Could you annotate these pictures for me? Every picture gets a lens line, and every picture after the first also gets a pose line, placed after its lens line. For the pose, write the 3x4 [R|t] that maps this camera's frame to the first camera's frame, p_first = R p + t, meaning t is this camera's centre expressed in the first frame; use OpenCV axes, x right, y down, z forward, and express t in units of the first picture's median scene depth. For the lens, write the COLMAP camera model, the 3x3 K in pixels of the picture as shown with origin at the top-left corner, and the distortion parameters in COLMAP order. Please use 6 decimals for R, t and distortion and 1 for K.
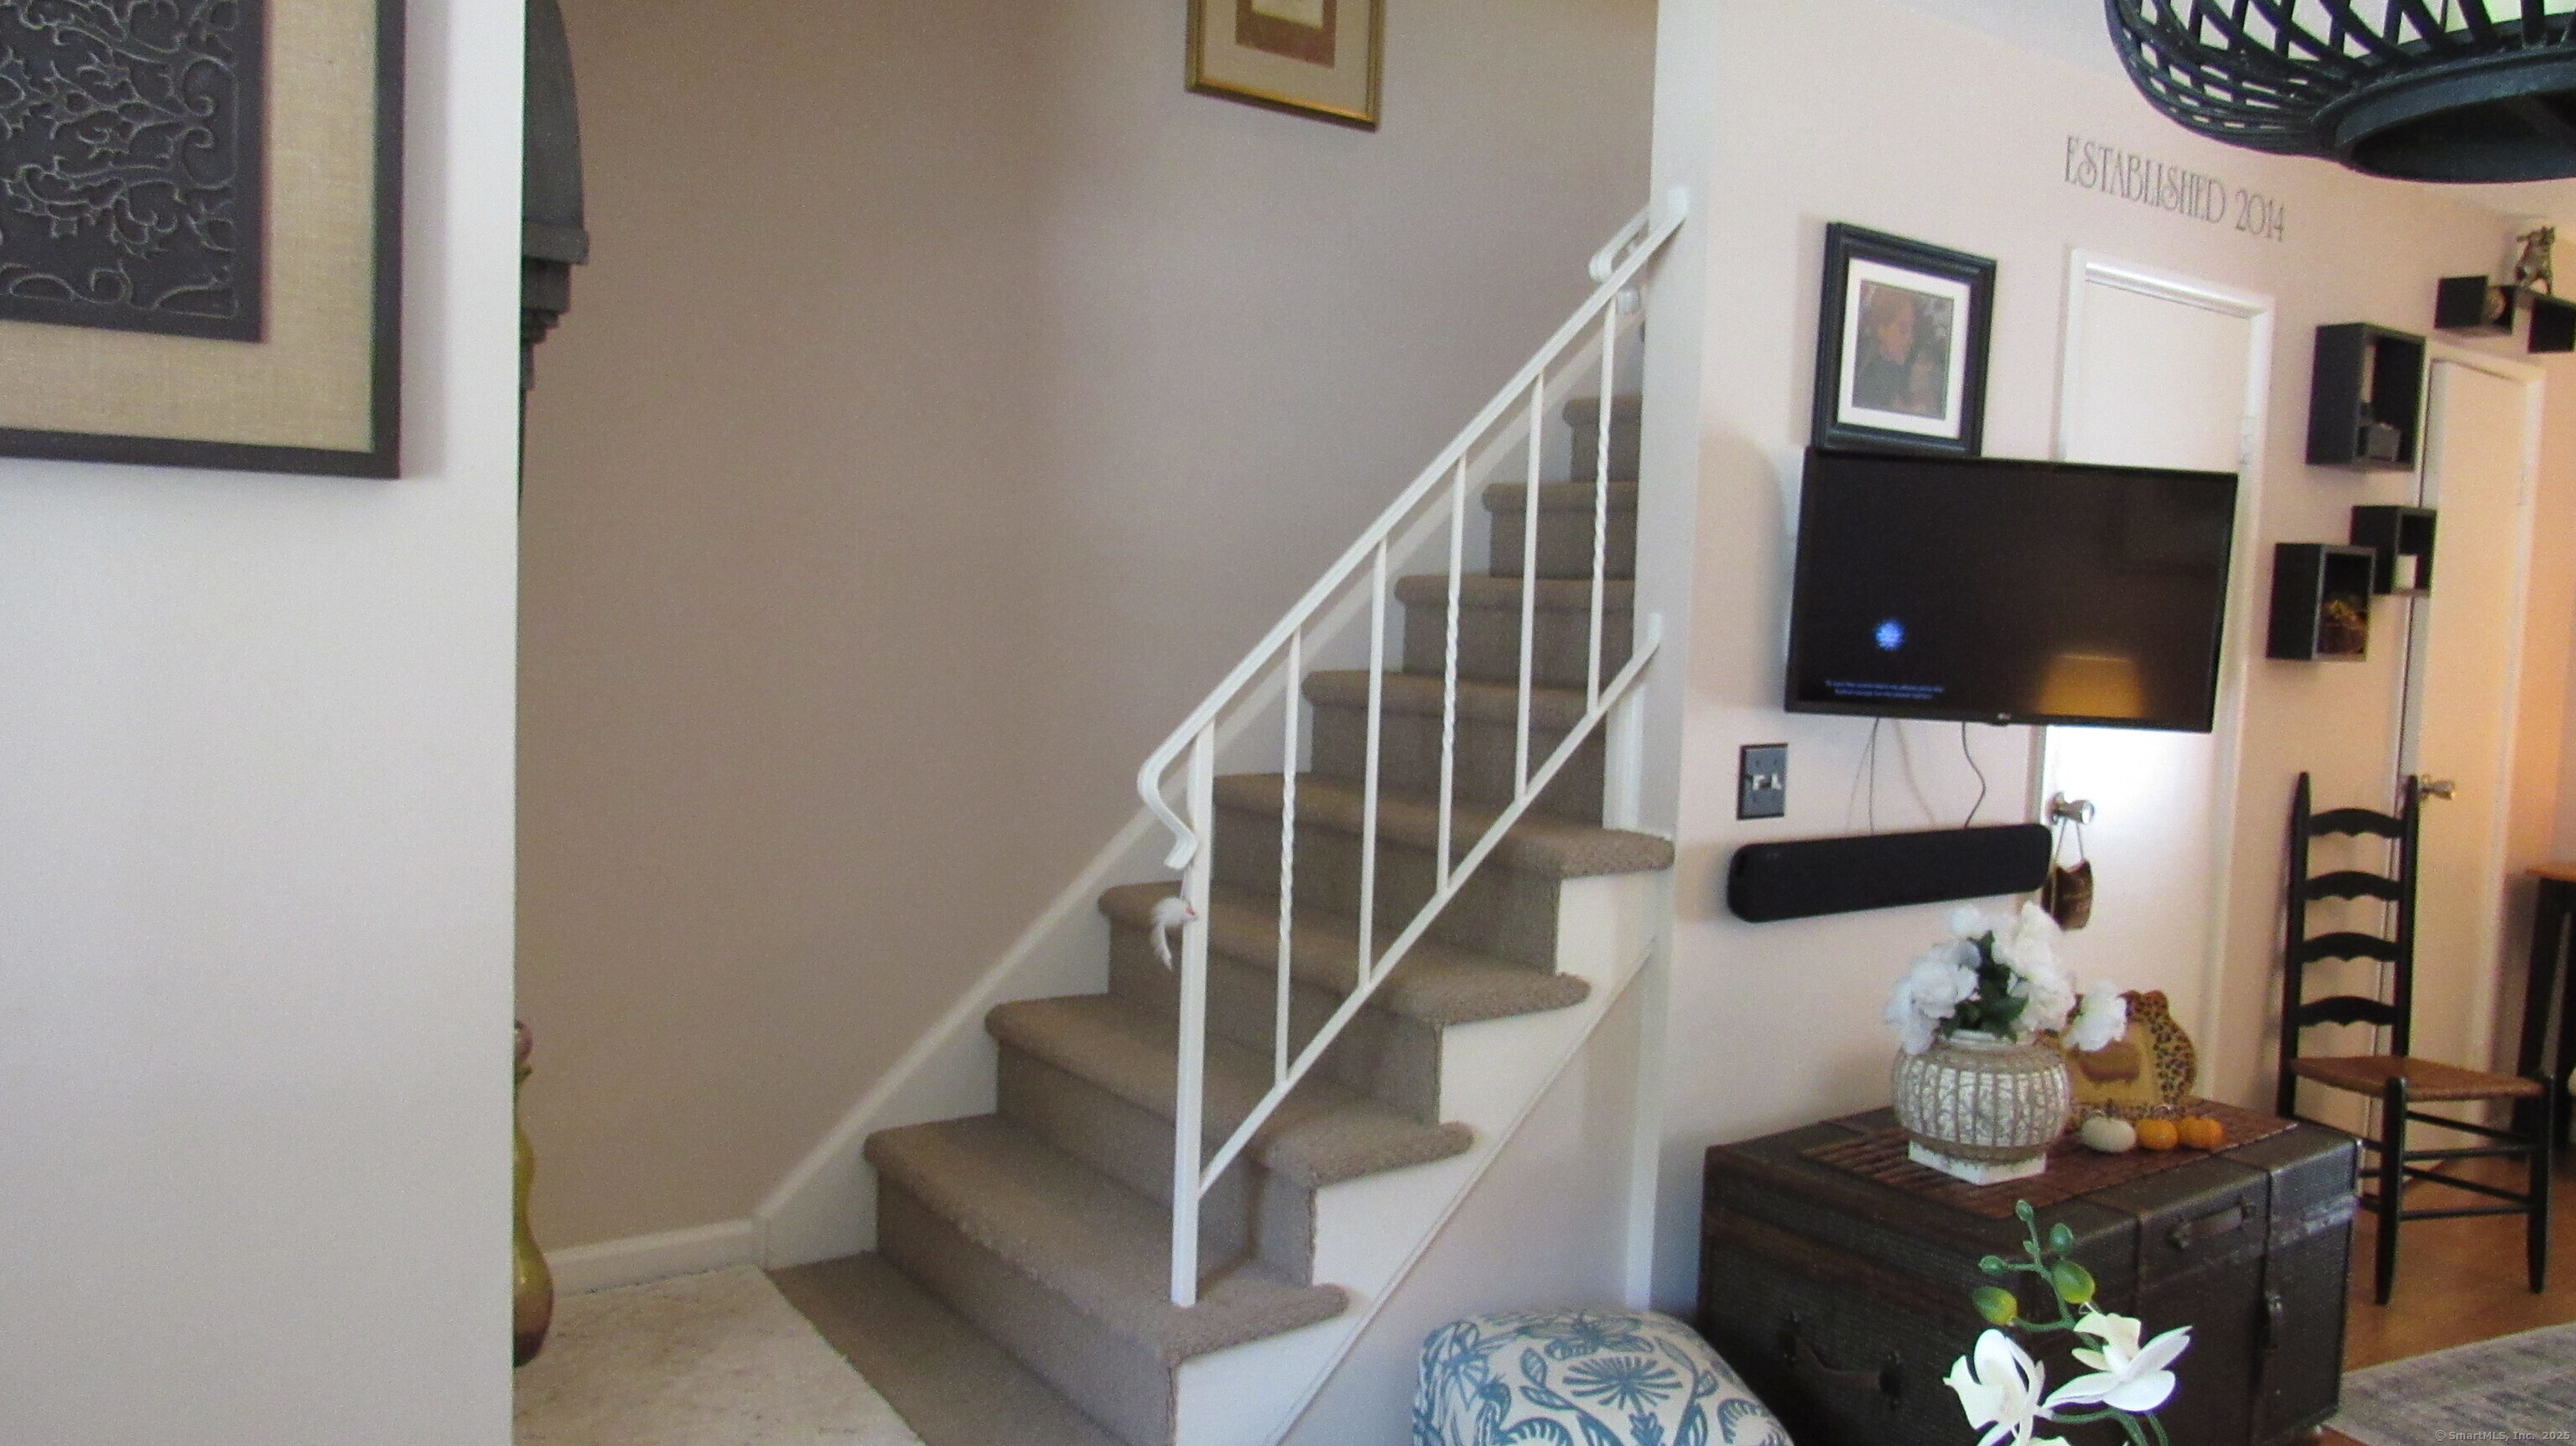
lens RADIAL K [[1837.4, 0, 1283.0], [0, 1837.4, 727.0], [0, 0, 1]] dist [-0.024299, -0.000159]
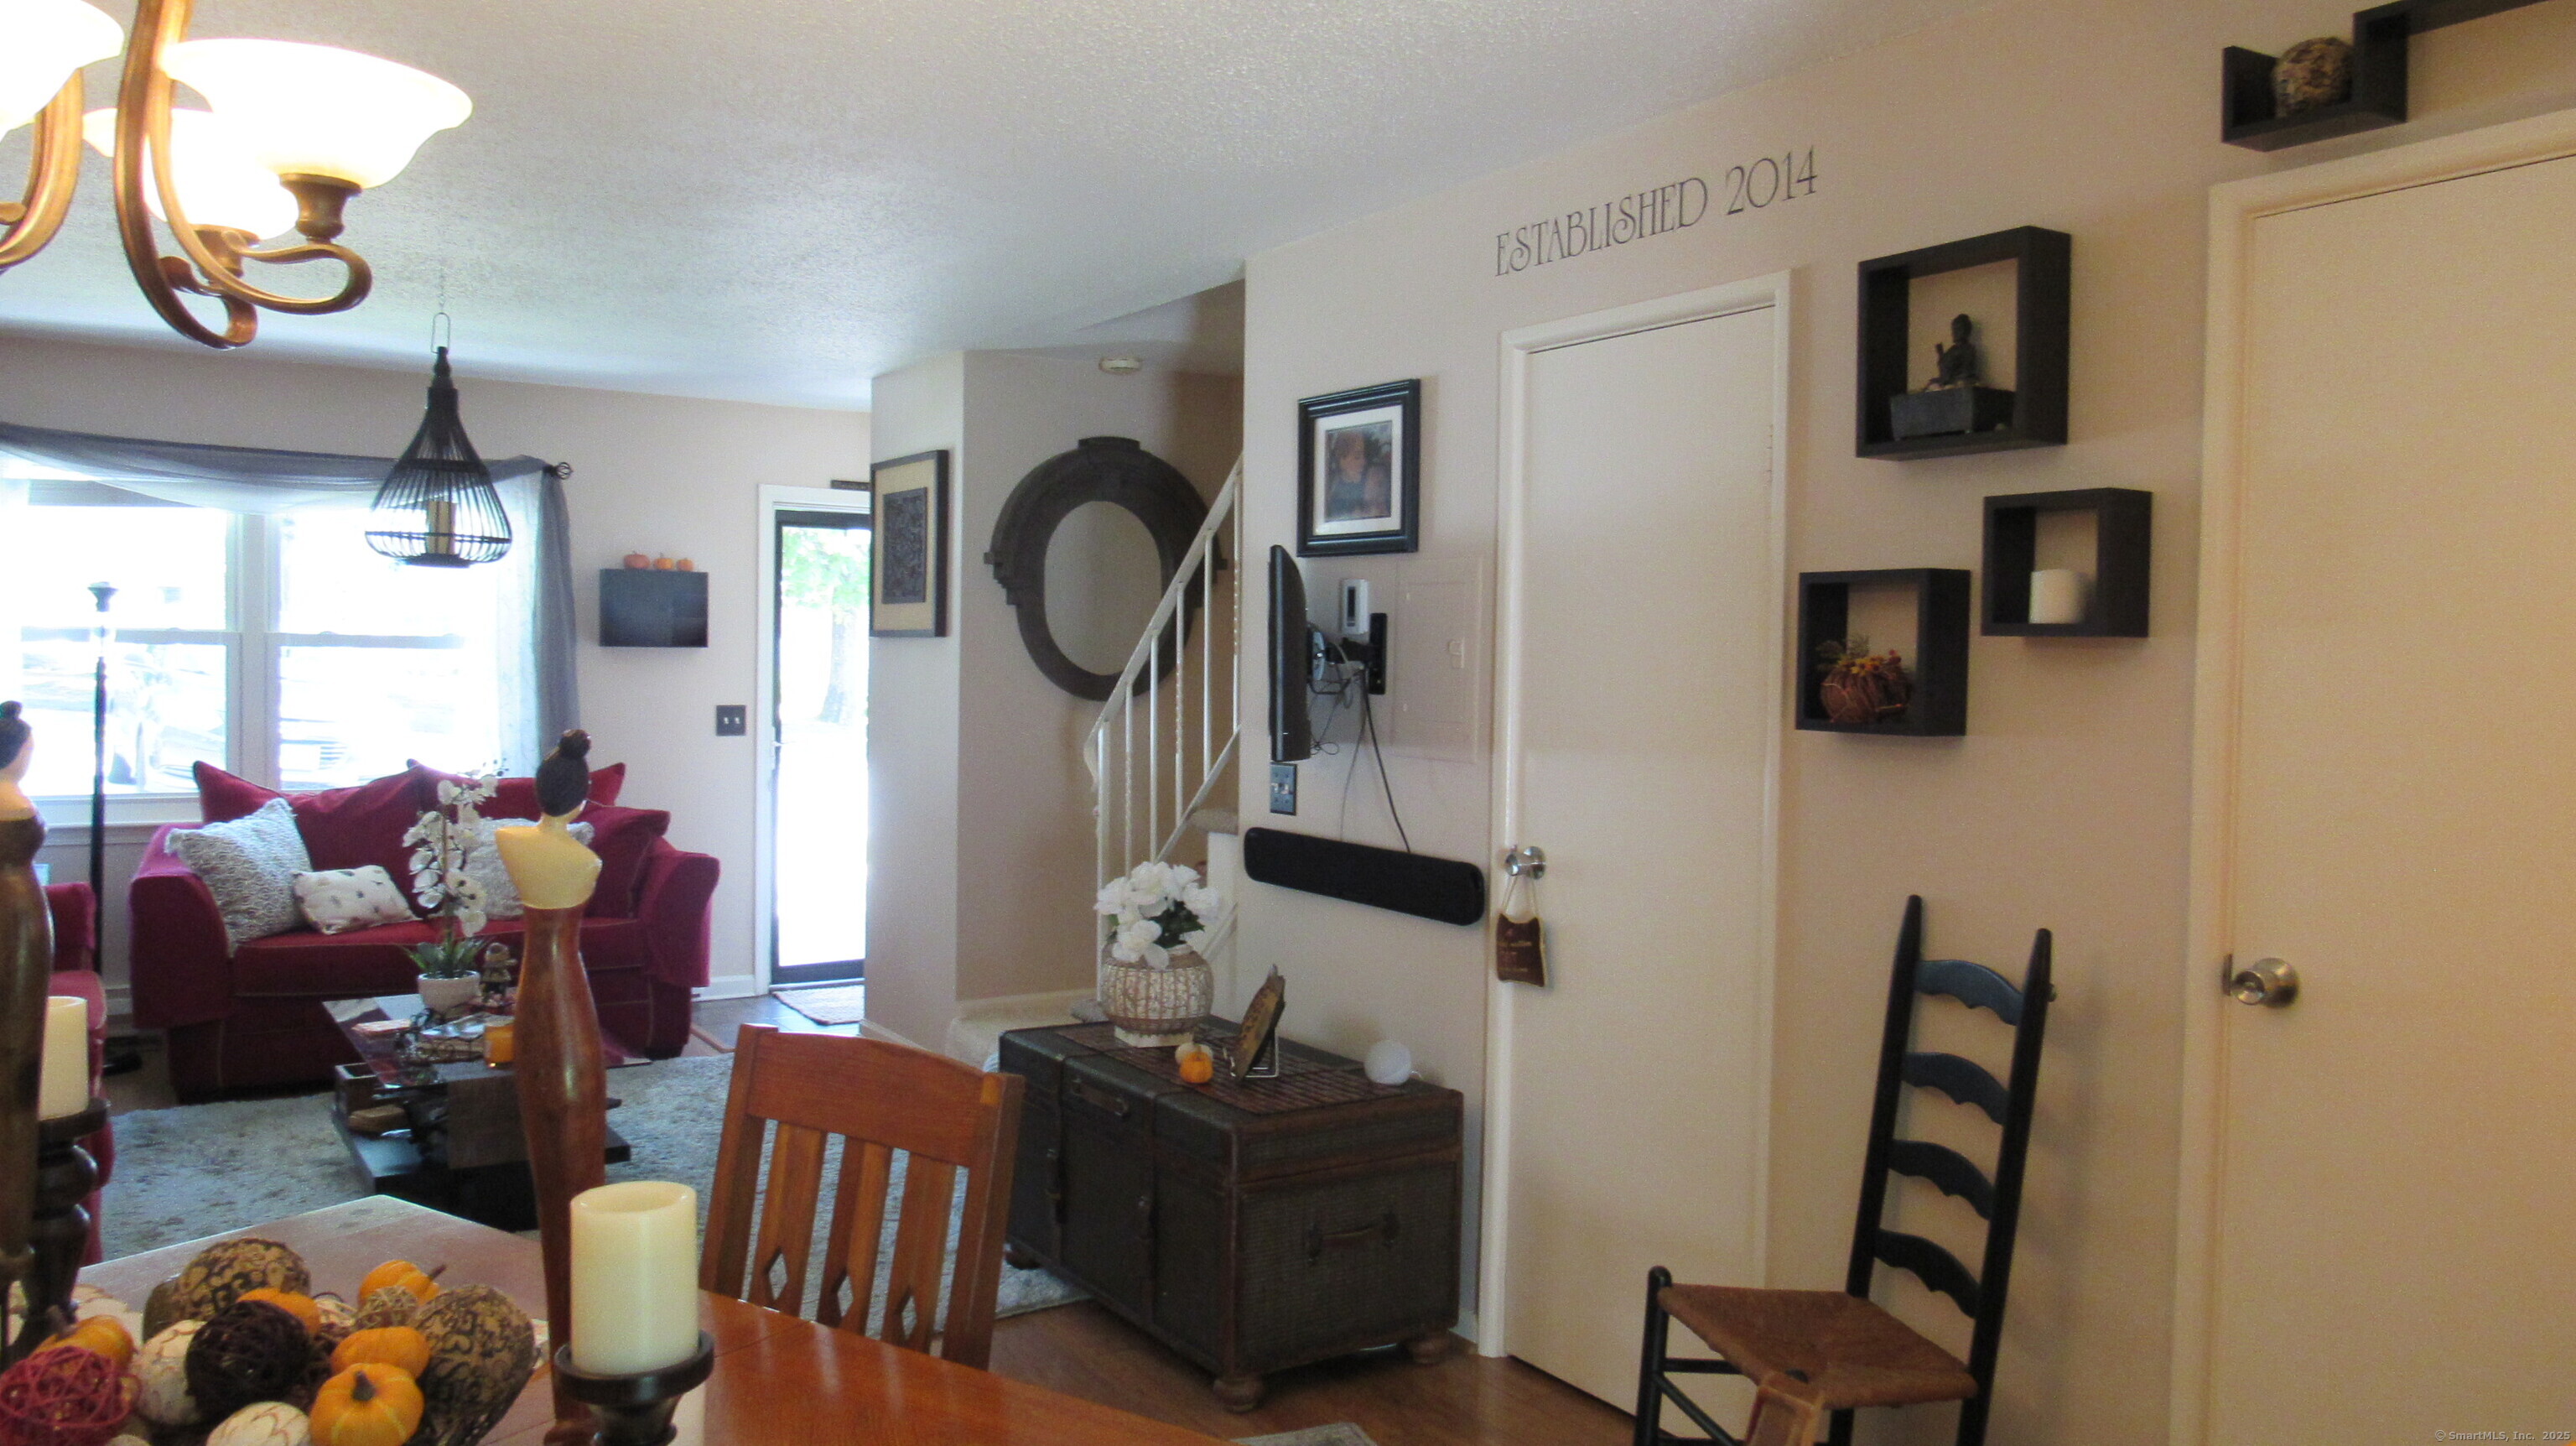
lens RADIAL K [[1837.4, 0, 1283.0], [0, 1837.4, 727.0], [0, 0, 1]] dist [-0.024299, -0.000159]
pose [[-0.037990, 0.003063, -0.999273, 1.483326], [-0.092145, 0.995724, 0.006555, -0.025883], [0.995021, 0.092327, -0.037546, 0.911355]]
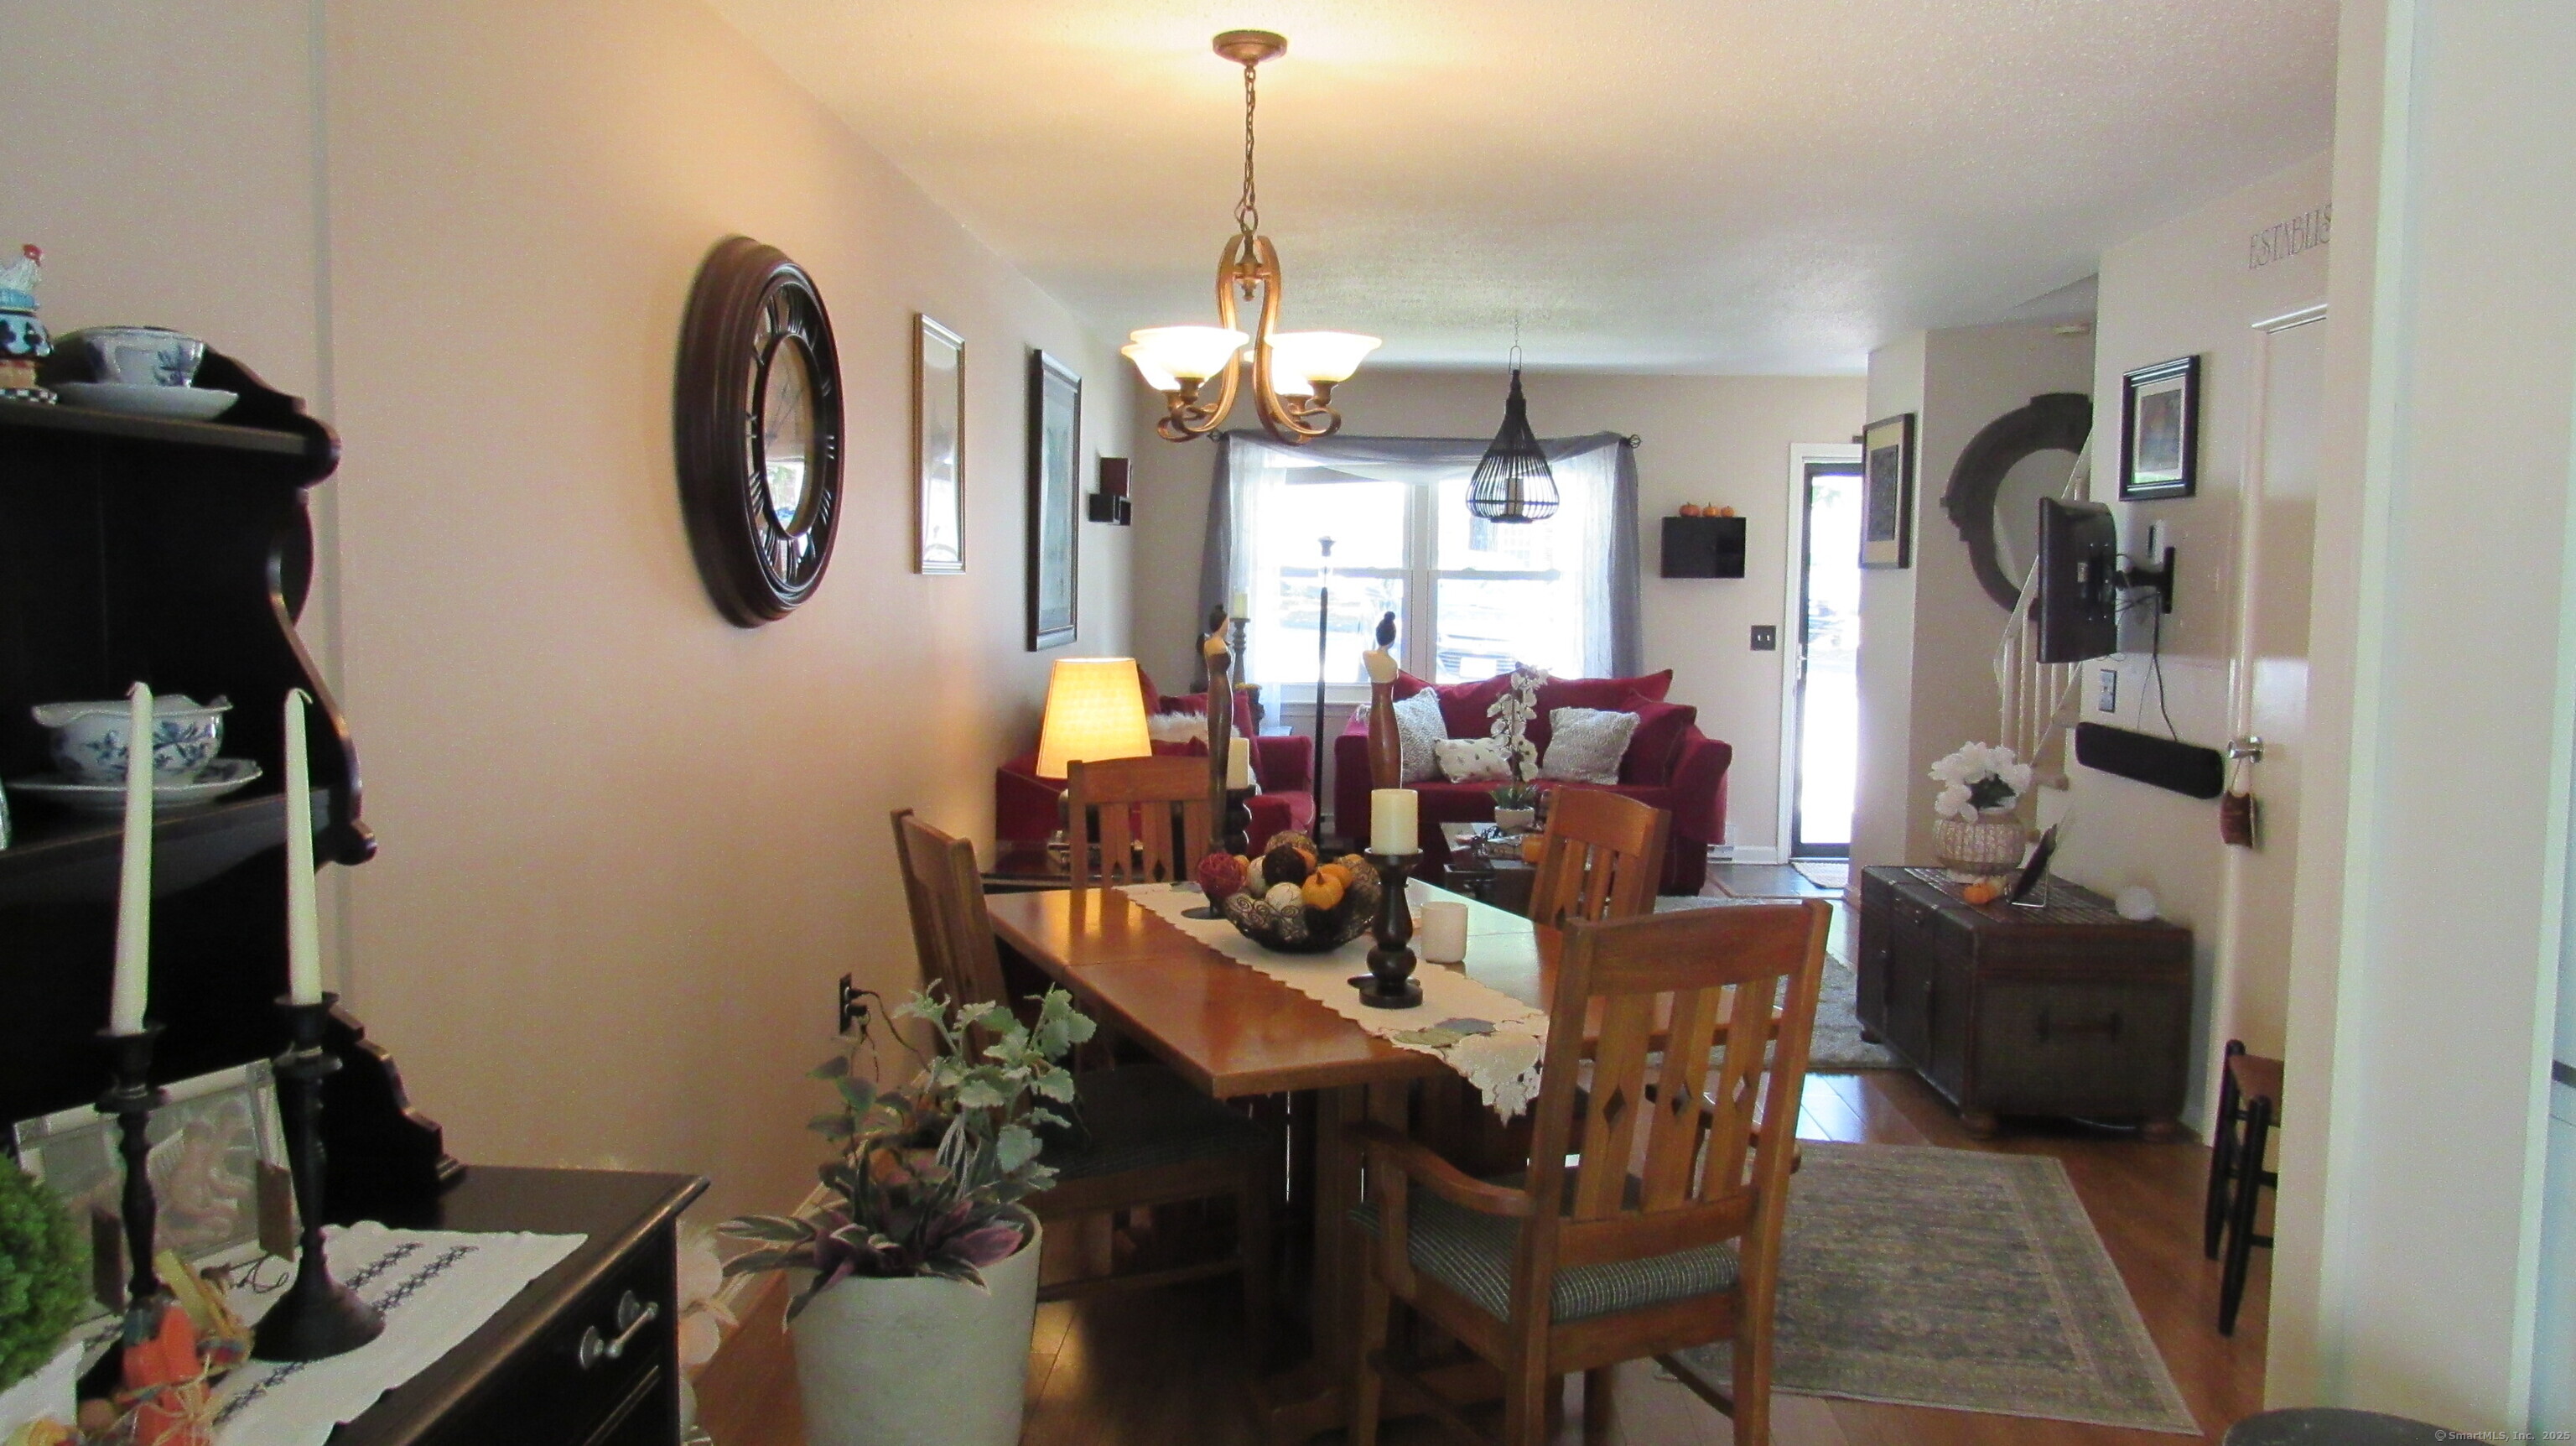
lens RADIAL K [[1837.4, 0, 1283.0], [0, 1837.4, 727.0], [0, 0, 1]] dist [-0.024299, -0.000159]
pose [[-0.616038, 0.026425, -0.787273, 1.859282], [-0.088163, 0.990845, 0.102245, -0.041330], [0.782767, 0.132395, -0.608068, 1.261997]]
